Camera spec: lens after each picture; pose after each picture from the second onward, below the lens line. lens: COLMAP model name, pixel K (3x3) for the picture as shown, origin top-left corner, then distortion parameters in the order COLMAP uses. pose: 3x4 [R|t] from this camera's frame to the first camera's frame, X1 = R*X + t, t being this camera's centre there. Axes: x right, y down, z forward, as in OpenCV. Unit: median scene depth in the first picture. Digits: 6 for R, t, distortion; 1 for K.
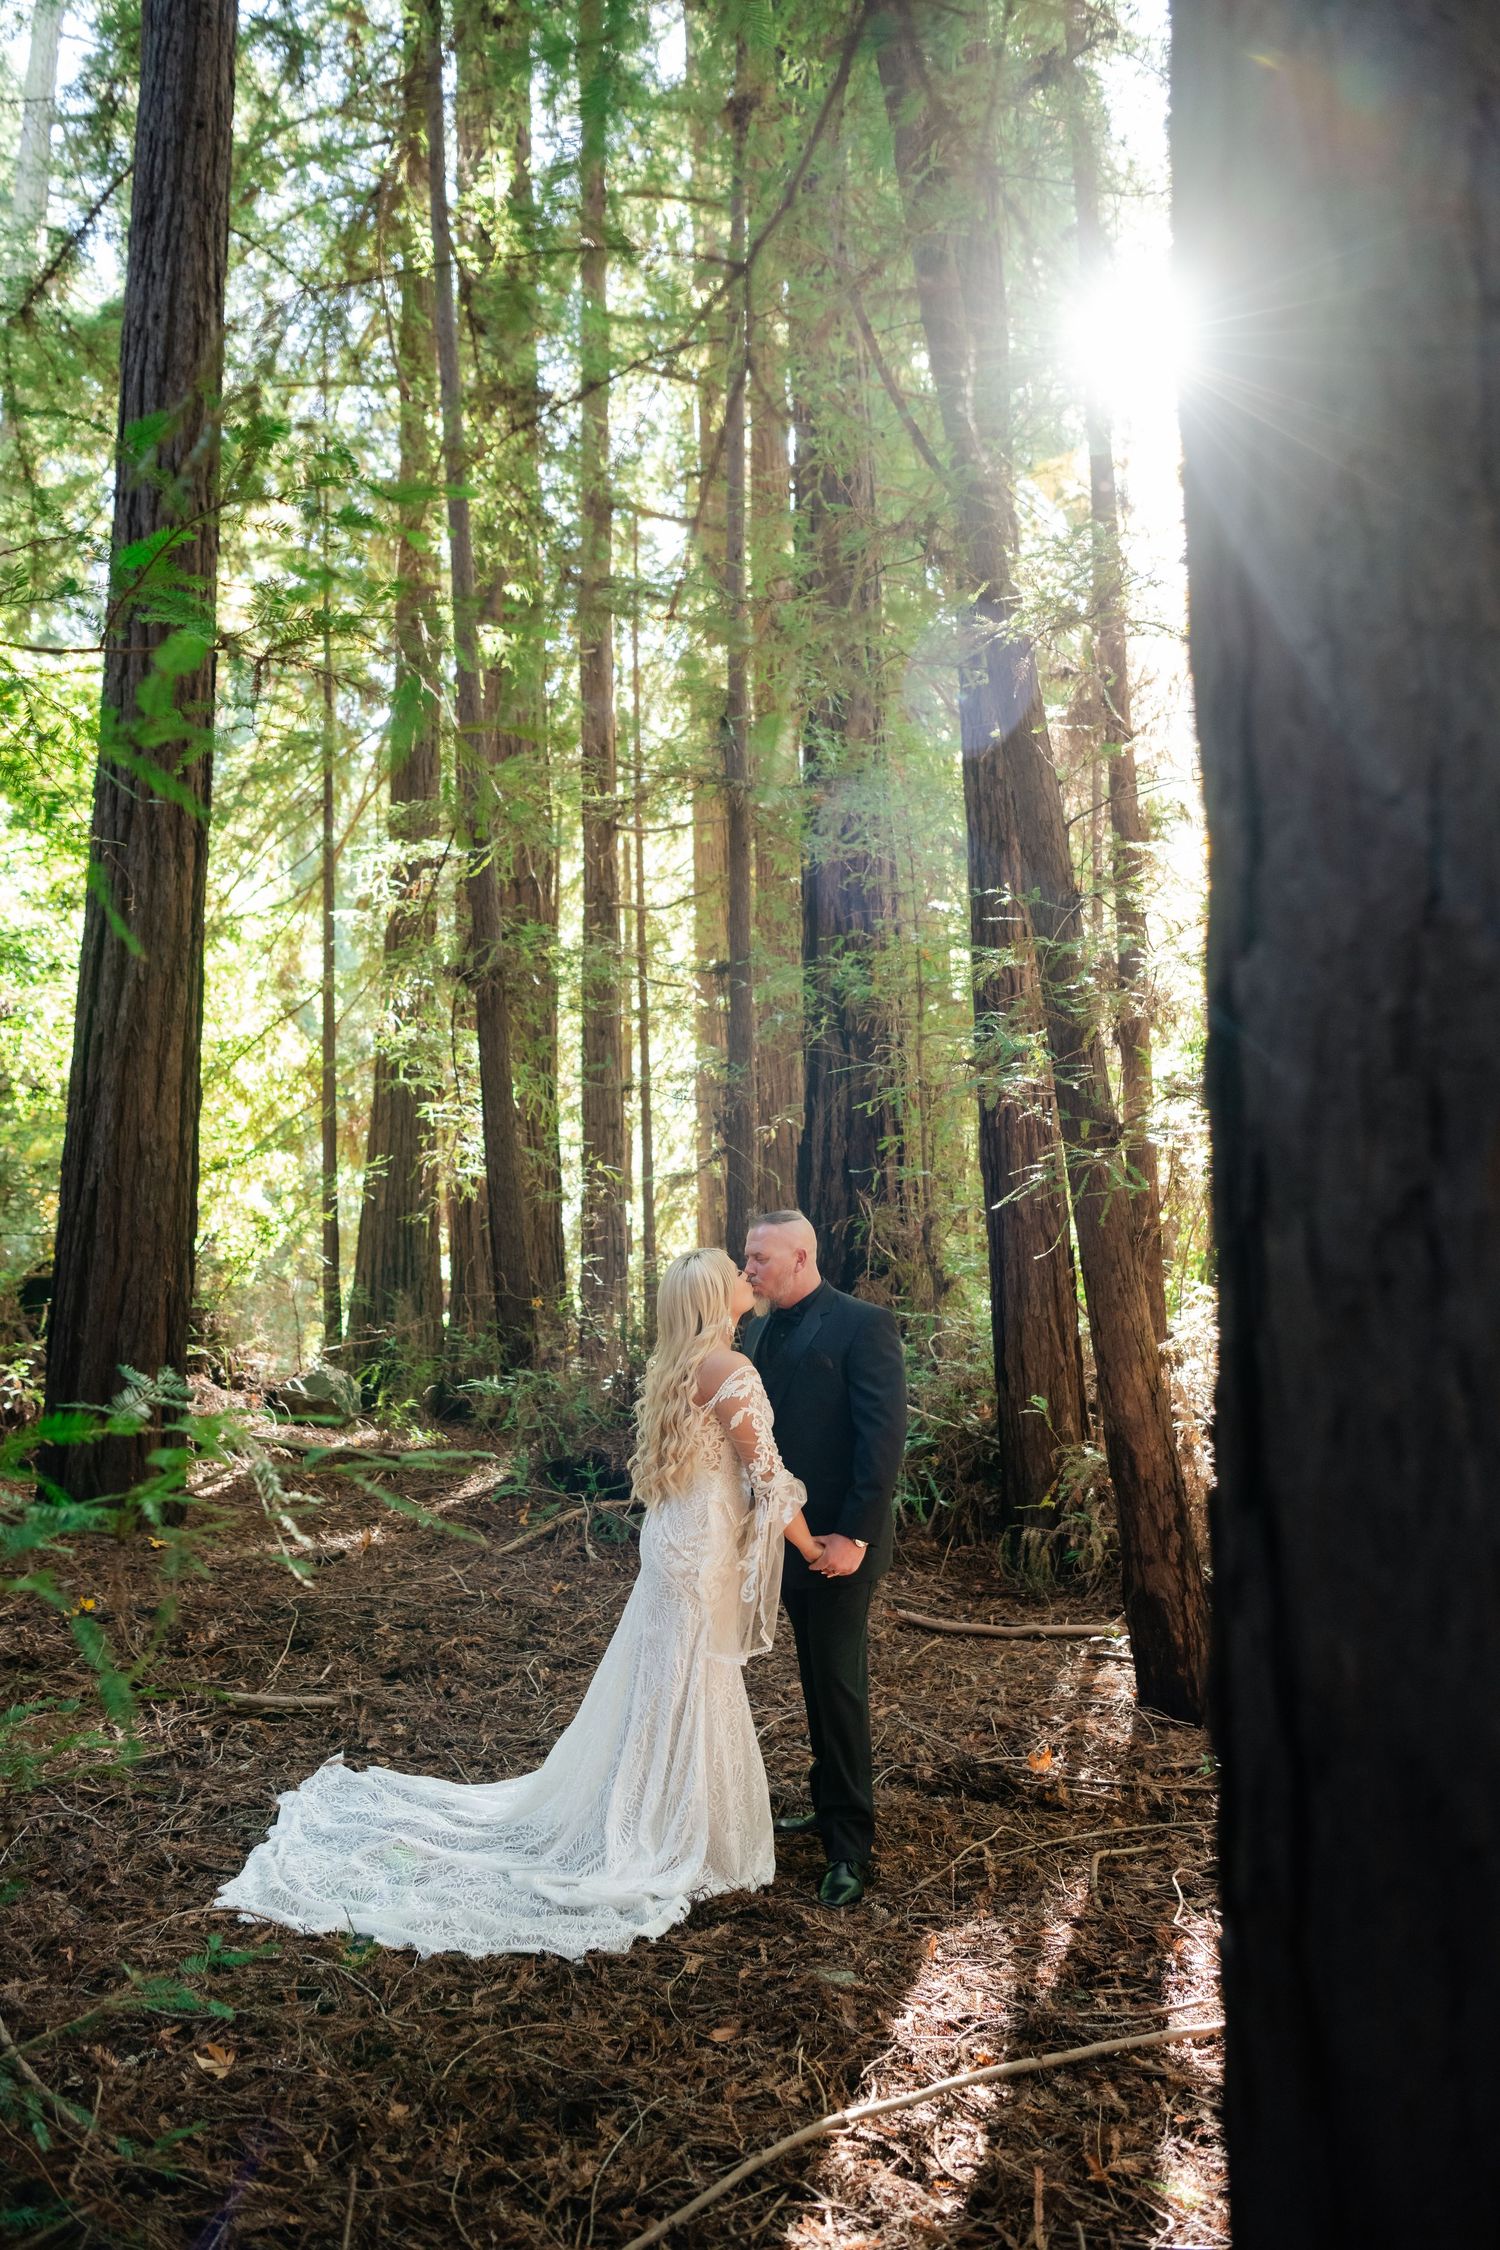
lens RADIAL K [[1519.6, 0, 749.0], [0, 1519.6, 1128.5], [0, 0, 1]] dist [-0.023807, 0.002680]
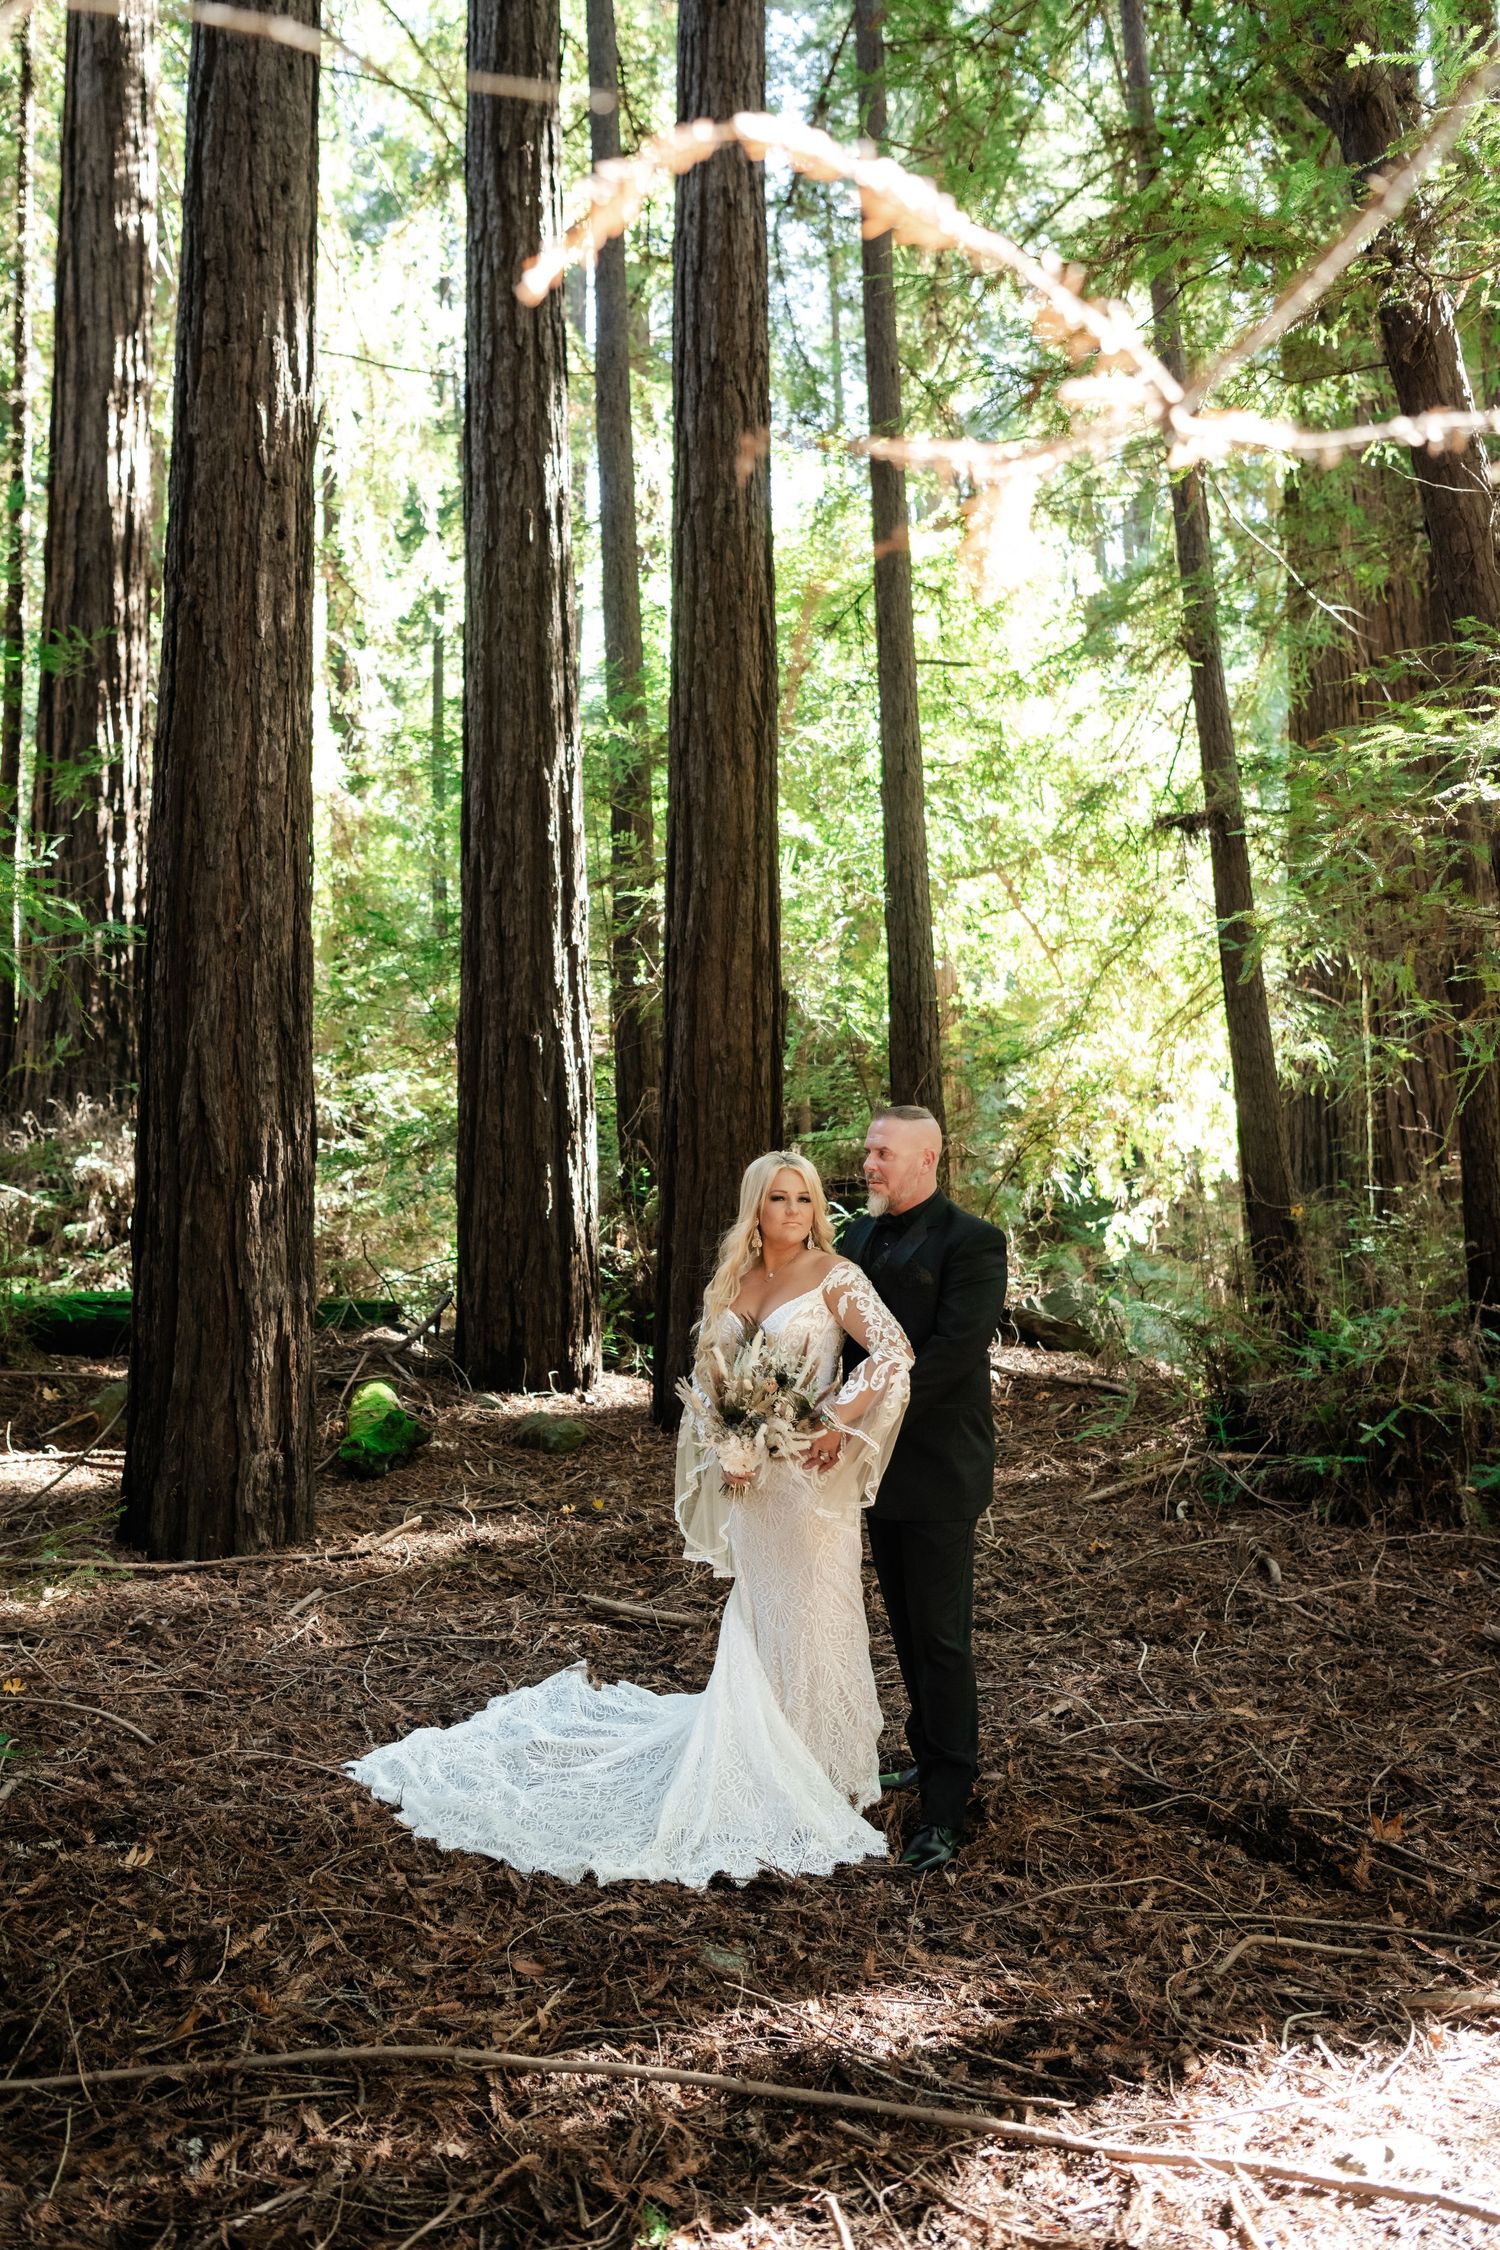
lens RADIAL K [[1807.6, 0, 713.9], [0, 1807.6, 1012.1], [0, 0, 1]] dist [-0.037370, 0.001988]
pose [[0.782406, -0.064838, -0.619385, 0.375266], [0.068753, 0.997479, -0.017569, 0.005642], [0.618962, -0.028838, 0.784891, 0.081251]]
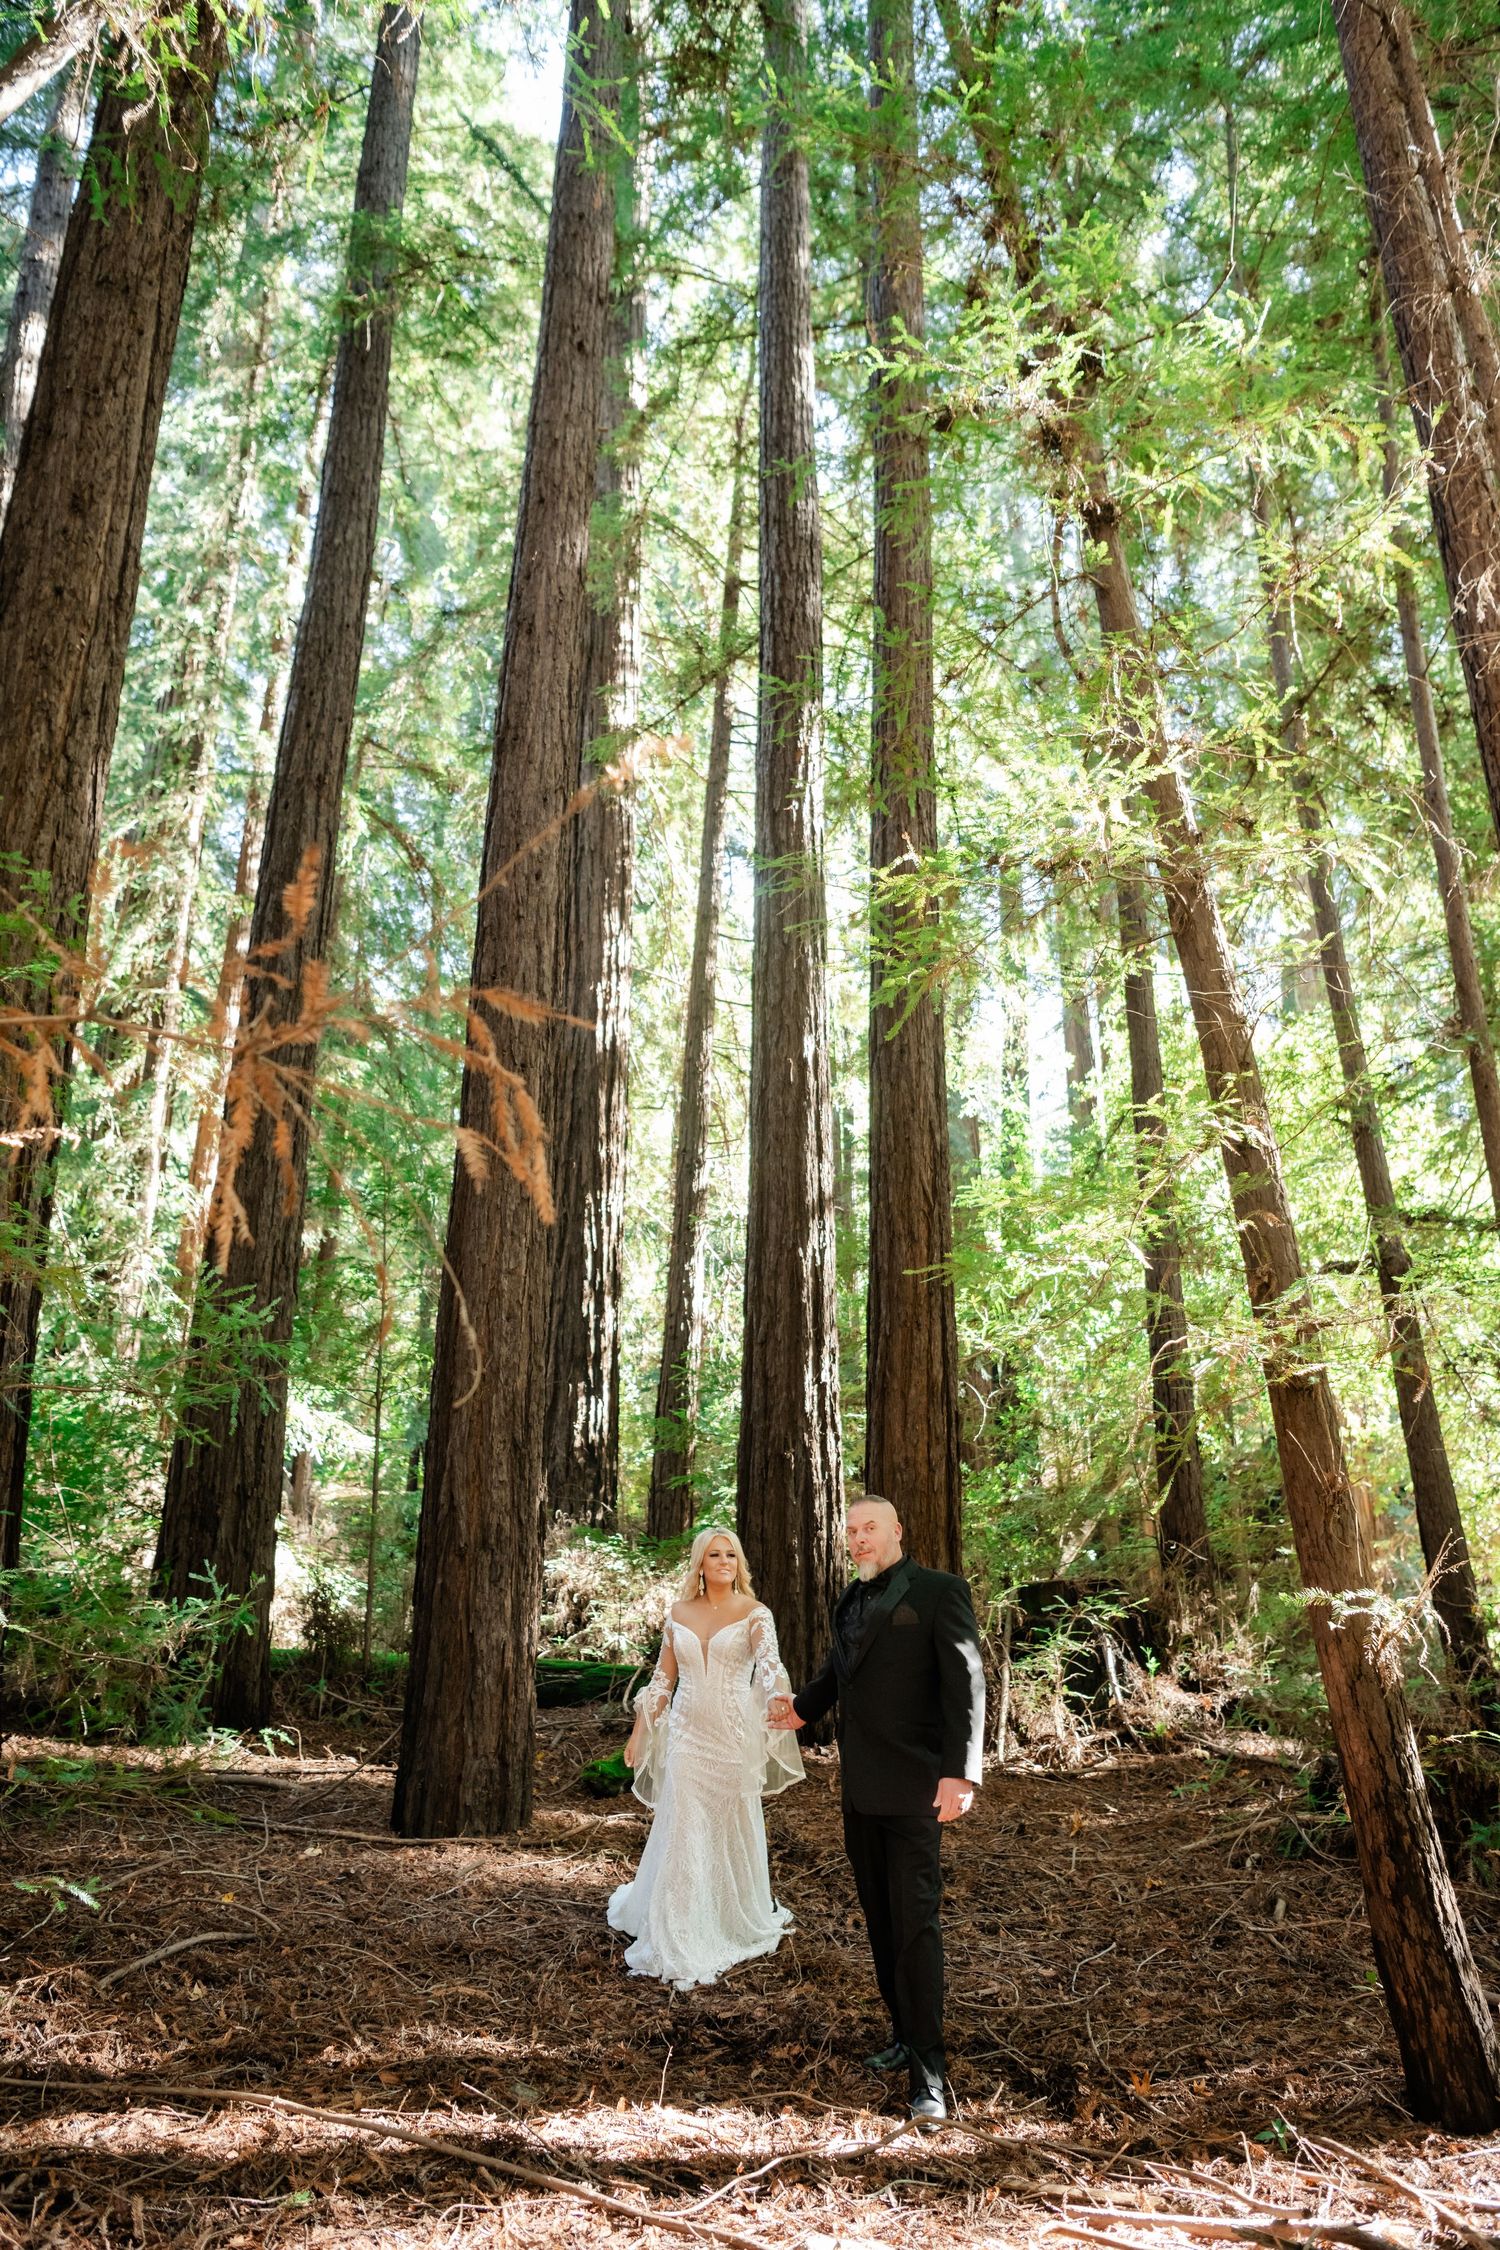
lens RADIAL K [[1526.9, 0, 775.5], [0, 1526.9, 1112.7], [0, 0, 1]] dist [-0.022001, 0.002922]
pose [[0.579842, -0.245706, -0.776796, 0.679212], [0.068567, 0.964775, -0.253983, 0.049386], [0.811839, 0.094007, 0.576264, 0.172284]]
